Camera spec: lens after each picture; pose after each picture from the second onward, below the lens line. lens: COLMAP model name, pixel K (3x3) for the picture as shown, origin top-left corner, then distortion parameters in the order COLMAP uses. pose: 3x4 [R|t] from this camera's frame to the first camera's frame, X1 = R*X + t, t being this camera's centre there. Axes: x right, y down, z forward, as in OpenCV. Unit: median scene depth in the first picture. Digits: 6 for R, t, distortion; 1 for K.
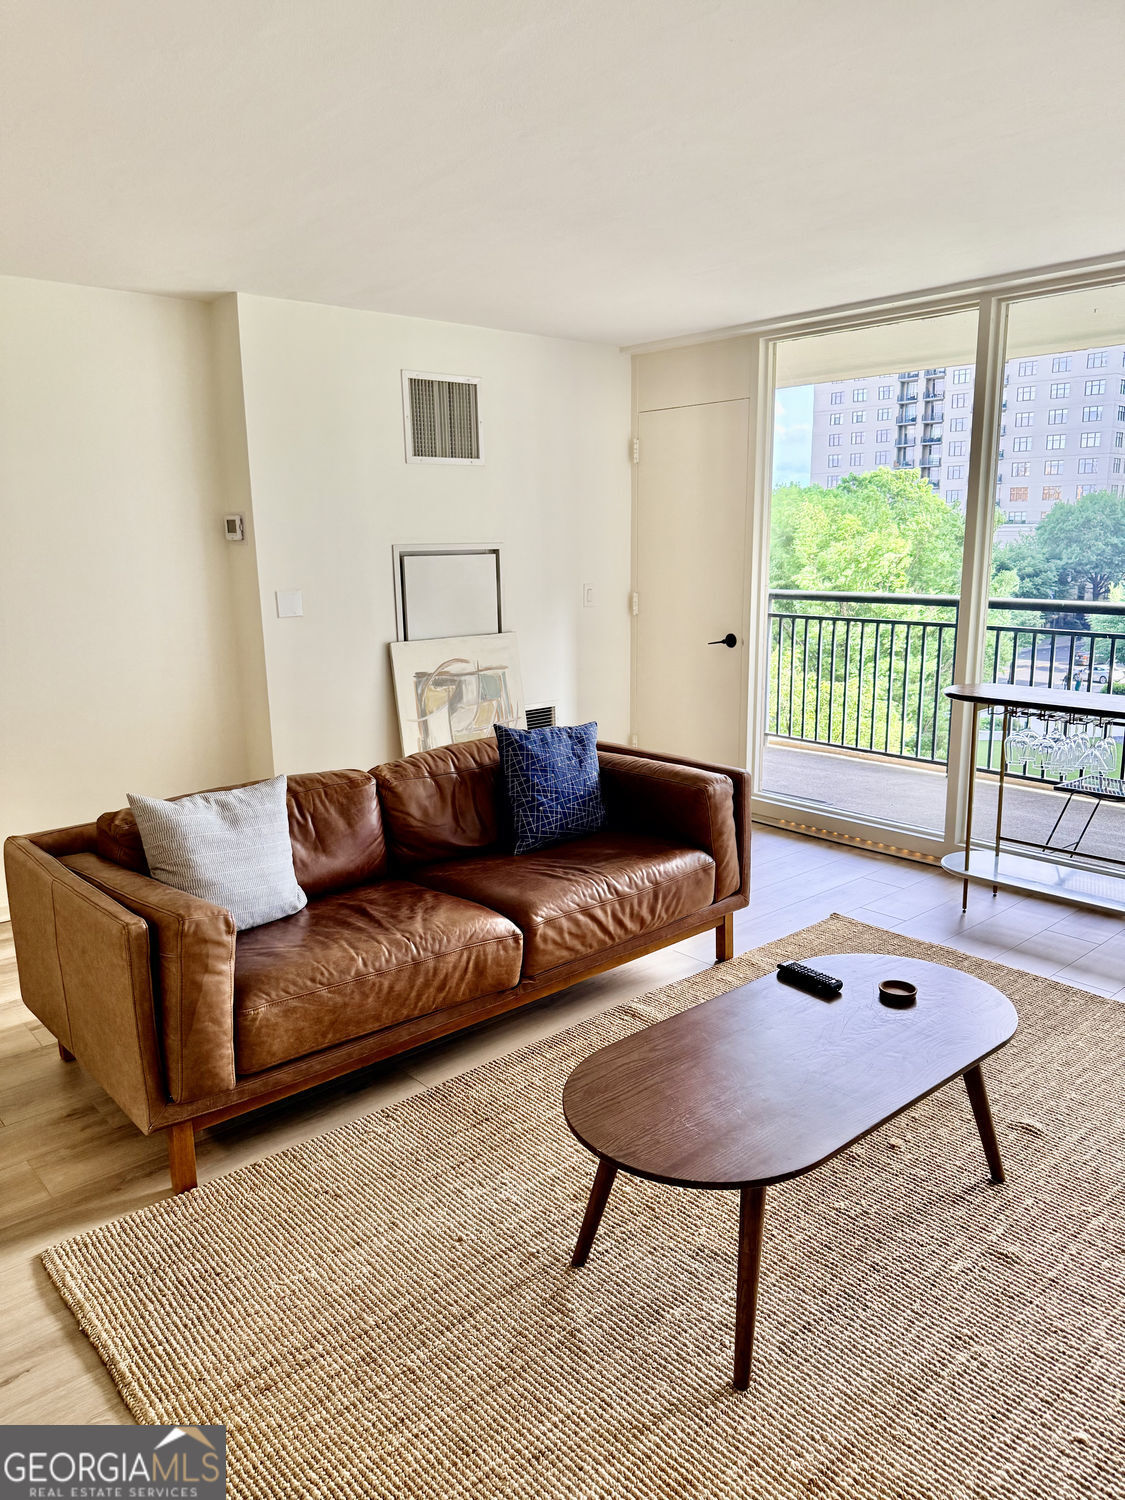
lens RADIAL K [[1048.3, 0, 557.3], [0, 1048.3, 755.5], [0, 0, 1]] dist [0.142555, -0.255887]
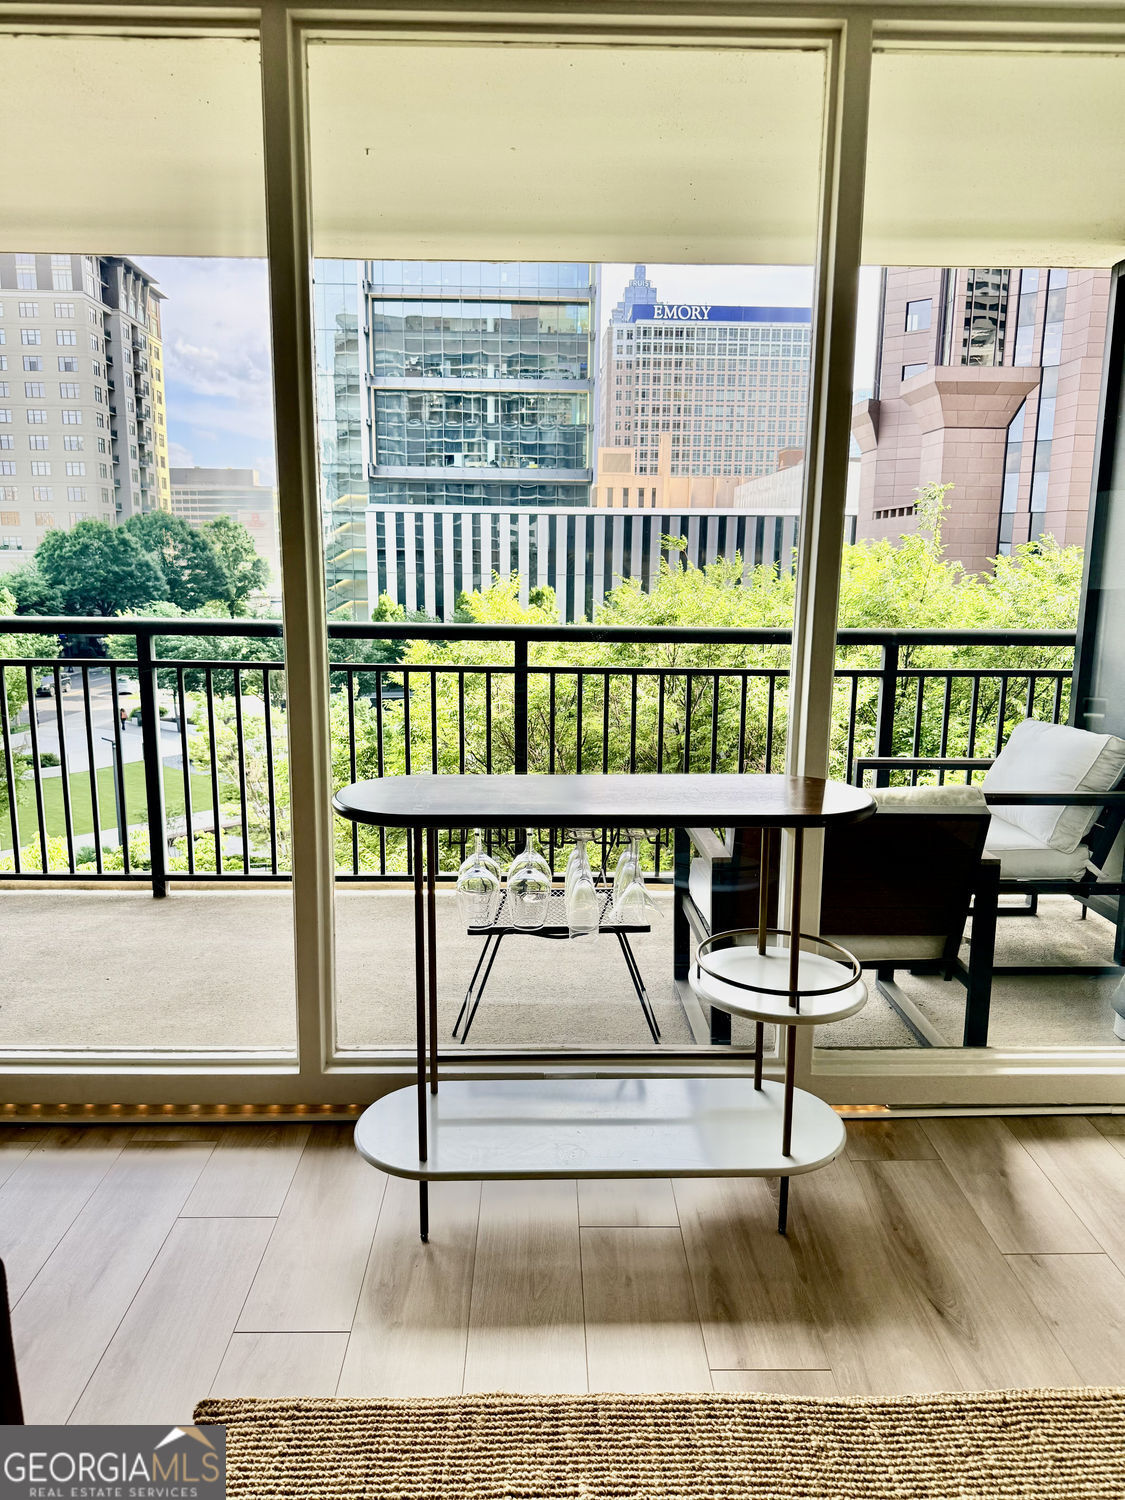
lens RADIAL K [[1053.0, 0, 538.7], [0, 1053.0, 745.3], [0, 0, 1]] dist [0.011440, -0.009680]
pose [[0.651843, -0.114535, 0.749655, 0.066736], [0.138561, 0.989876, 0.030755, -0.074866], [-0.745588, 0.083826, 0.661114, 0.528958]]
